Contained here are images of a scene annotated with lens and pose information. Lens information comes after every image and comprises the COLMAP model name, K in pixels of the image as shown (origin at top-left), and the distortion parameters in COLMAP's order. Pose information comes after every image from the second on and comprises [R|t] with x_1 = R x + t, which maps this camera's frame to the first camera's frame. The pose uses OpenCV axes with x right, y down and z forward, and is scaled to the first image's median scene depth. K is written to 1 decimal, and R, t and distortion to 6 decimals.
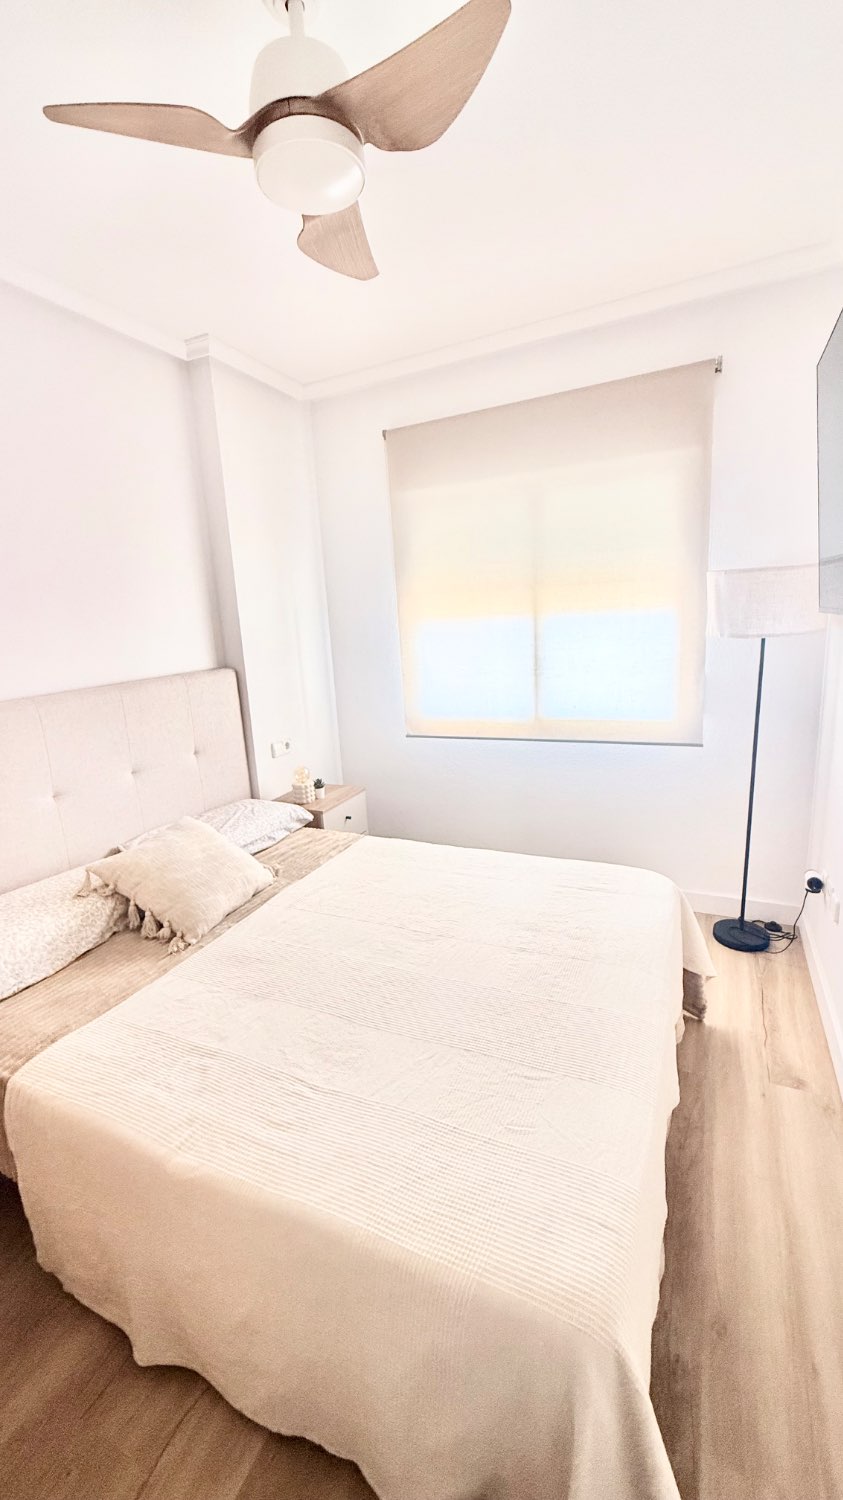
lens RADIAL K [[601.0, 0, 423.1], [0, 601.0, 745.7], [0, 0, 1]] dist [0.001032, 0.000024]
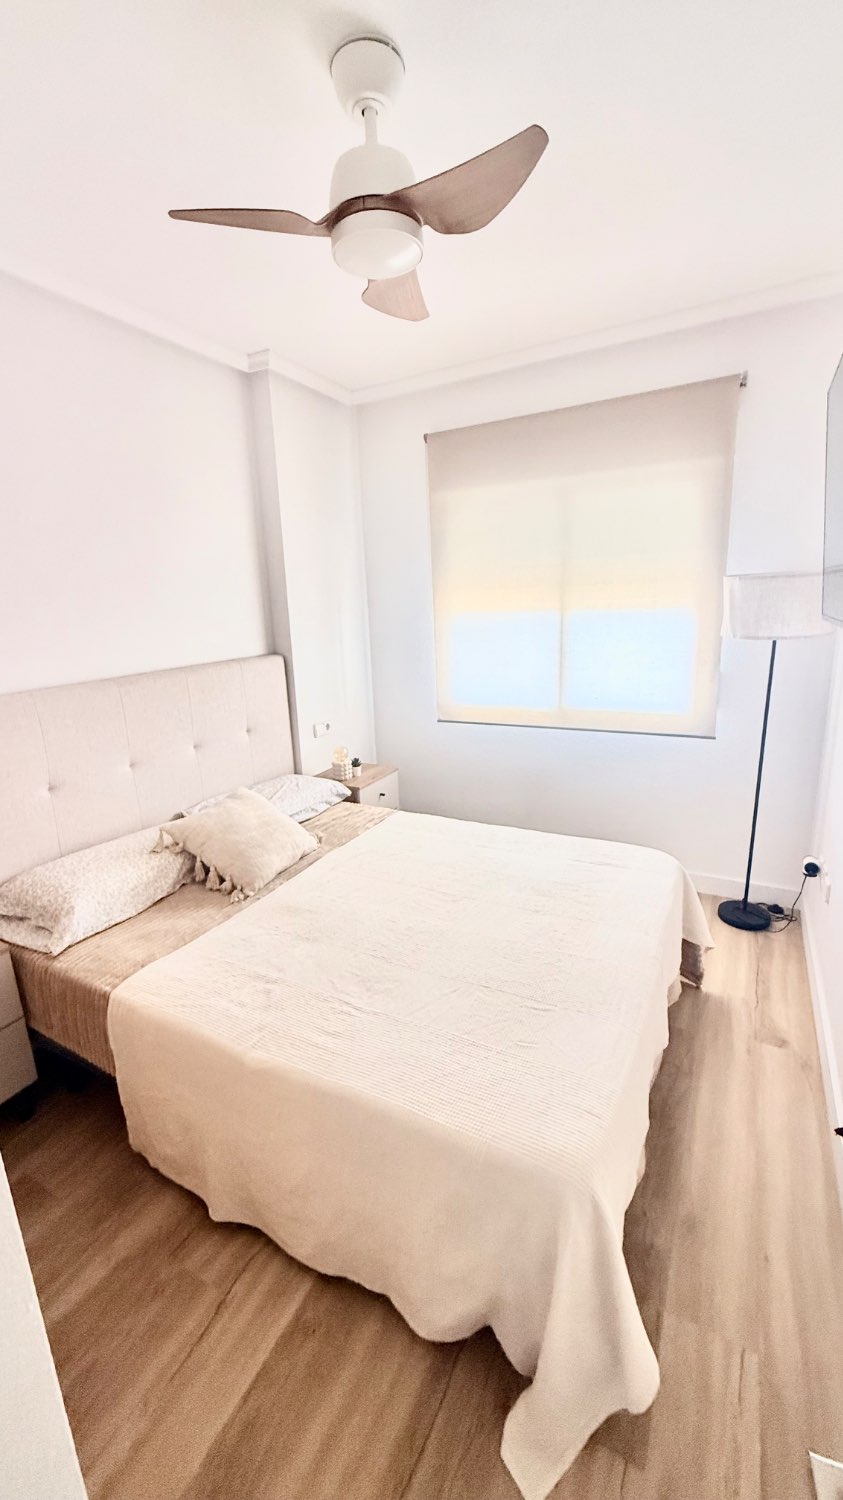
lens RADIAL K [[601.0, 0, 423.1], [0, 601.0, 745.7], [0, 0, 1]] dist [0.001032, 0.000024]
pose [[0.998598, 0.030152, -0.043508, -0.009019], [-0.028951, 0.999189, 0.027975, -0.002034], [0.044316, -0.026676, 0.998661, -0.127547]]
